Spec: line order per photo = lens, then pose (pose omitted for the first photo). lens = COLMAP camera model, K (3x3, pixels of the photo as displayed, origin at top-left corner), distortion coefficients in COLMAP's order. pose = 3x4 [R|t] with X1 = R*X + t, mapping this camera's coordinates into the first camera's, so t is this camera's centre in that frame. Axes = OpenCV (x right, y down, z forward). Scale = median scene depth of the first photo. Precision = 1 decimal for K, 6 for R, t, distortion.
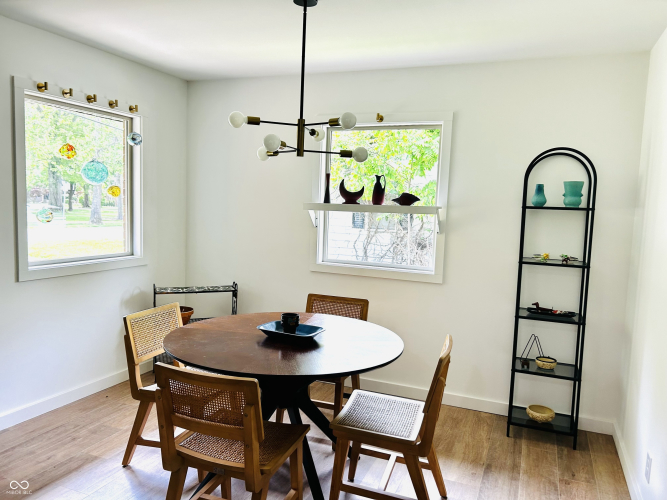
lens RADIAL K [[501.0, 0, 331.7], [0, 501.0, 248.6], [0, 0, 1]] dist [0.052286, -0.065672]
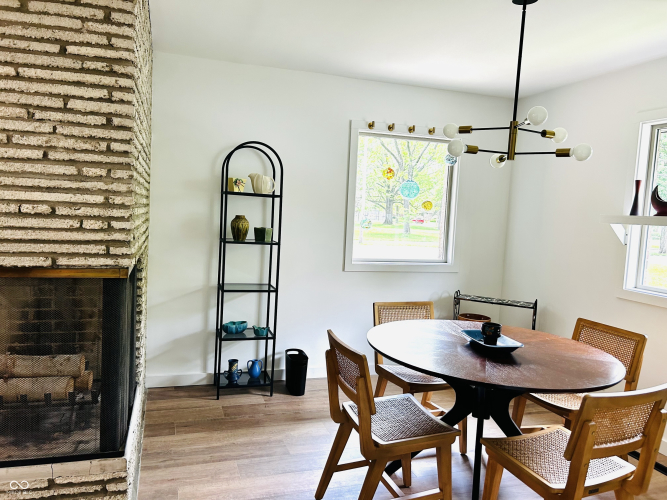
lens RADIAL K [[501.0, 0, 326.6], [0, 501.0, 249.2], [0, 0, 1]] dist [0.052286, -0.065672]
pose [[0.635590, 0.053890, -0.770144, 0.340386], [-0.093198, 0.995621, -0.007248, 0.018604], [0.766381, 0.076382, 0.637829, 0.095901]]
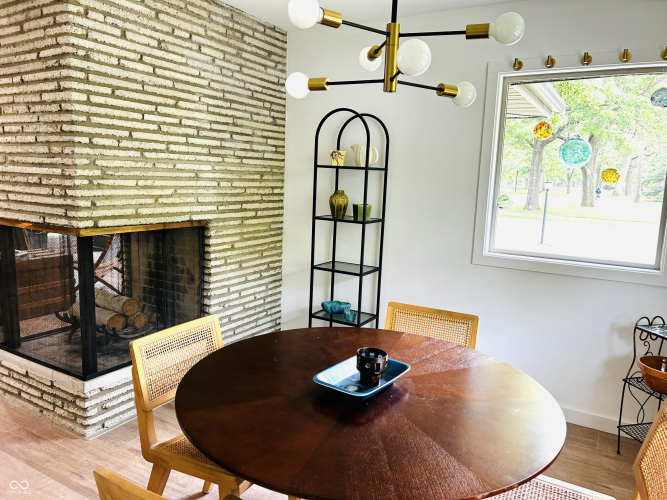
lens RADIAL K [[501.0, 0, 334.3], [0, 501.0, 253.5], [0, 0, 1]] dist [0.052286, -0.065672]
pose [[-0.143814, 0.114763, -0.982928, 0.395143], [-0.128565, 0.982668, 0.133543, -0.051213], [0.981218, 0.145575, -0.126567, 0.764817]]
